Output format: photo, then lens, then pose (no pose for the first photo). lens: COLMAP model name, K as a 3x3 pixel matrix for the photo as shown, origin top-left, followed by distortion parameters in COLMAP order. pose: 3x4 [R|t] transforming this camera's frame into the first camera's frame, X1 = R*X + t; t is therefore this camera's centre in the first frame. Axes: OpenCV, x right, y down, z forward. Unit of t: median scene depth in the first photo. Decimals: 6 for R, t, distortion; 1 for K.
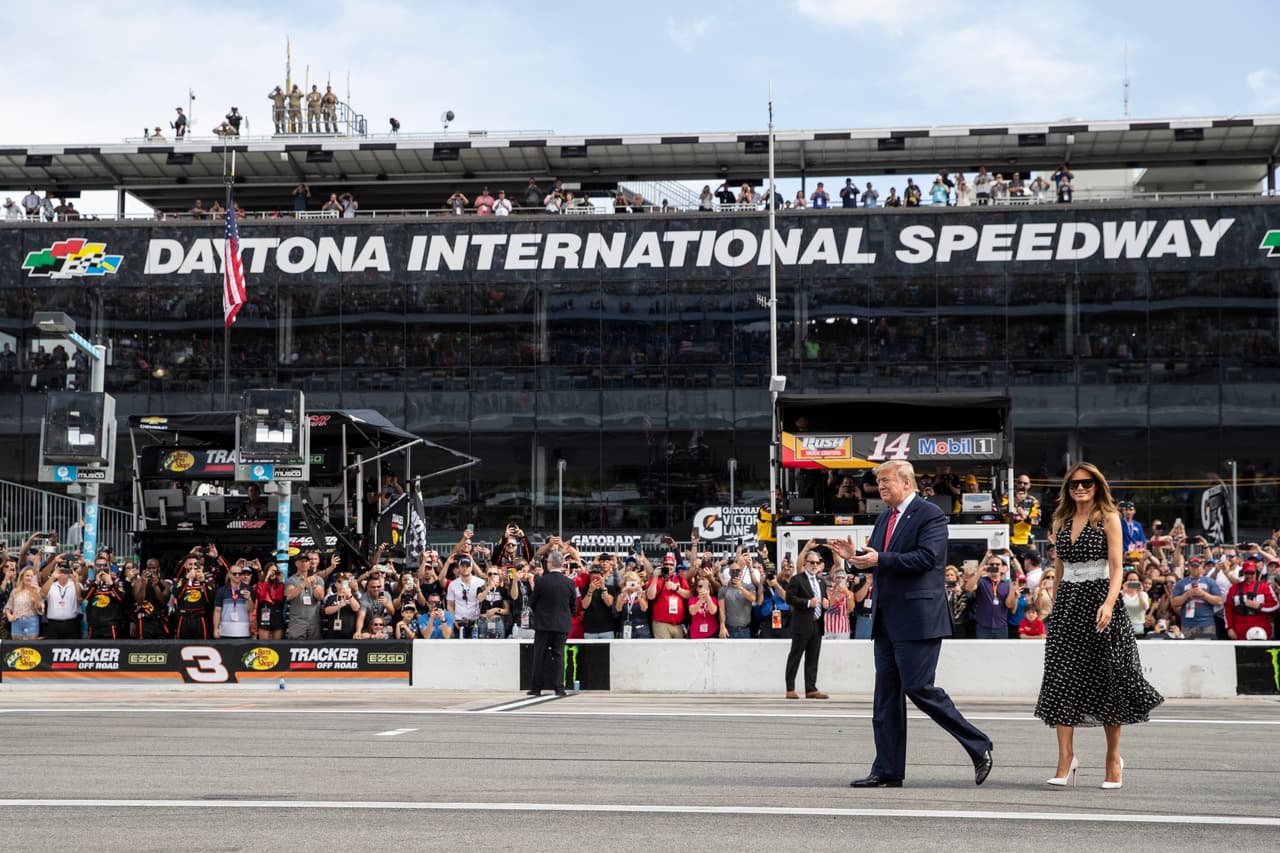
lens RADIAL K [[1892.5, 0, 636.8], [0, 1892.5, 431.3], [0, 0, 1]] dist [0.108623, 0.000000]
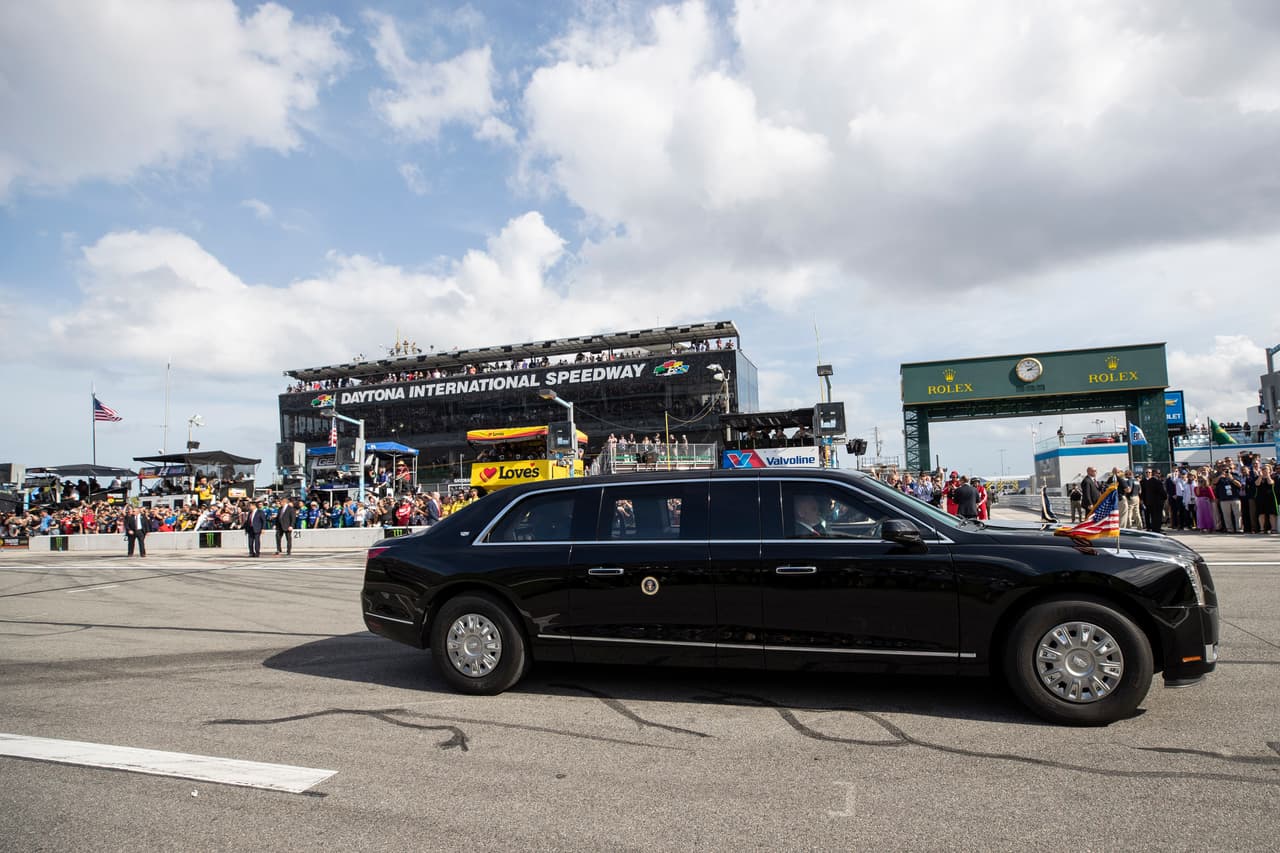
lens RADIAL K [[652.2, 0, 640.6], [0, 652.2, 431.6], [0, 0, 1]] dist [-0.038477, -0.000456]
pose [[0.981249, -0.057521, -0.183961, 0.469112], [0.059537, 0.998211, 0.005452, -0.011538], [0.183319, -0.016302, 0.982918, 0.006030]]
